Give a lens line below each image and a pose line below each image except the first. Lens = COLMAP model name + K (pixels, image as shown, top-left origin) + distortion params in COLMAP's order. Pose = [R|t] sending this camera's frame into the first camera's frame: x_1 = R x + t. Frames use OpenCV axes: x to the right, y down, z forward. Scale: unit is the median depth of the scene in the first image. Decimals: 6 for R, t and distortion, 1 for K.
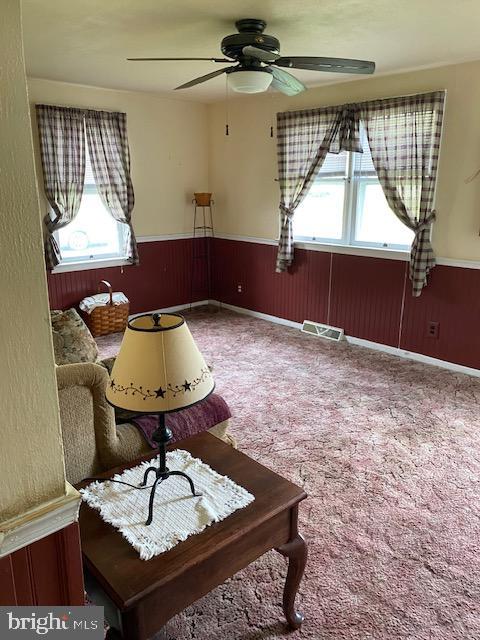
lens RADIAL K [[484.6, 0, 240.4], [0, 484.6, 319.1], [0, 0, 1]] dist [0.016335, -0.003639]
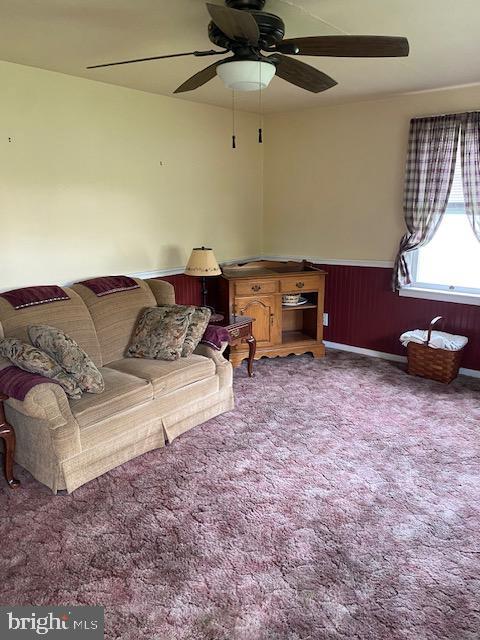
lens RADIAL K [[484.6, 0, 240.4], [0, 484.6, 320.0], [0, 0, 1]] dist [0.016335, -0.003639]
pose [[0.128293, 0.238326, -0.962674, 0.541970], [-0.260563, 0.944694, 0.199150, -0.169865], [0.956895, 0.225287, 0.183297, 0.584436]]
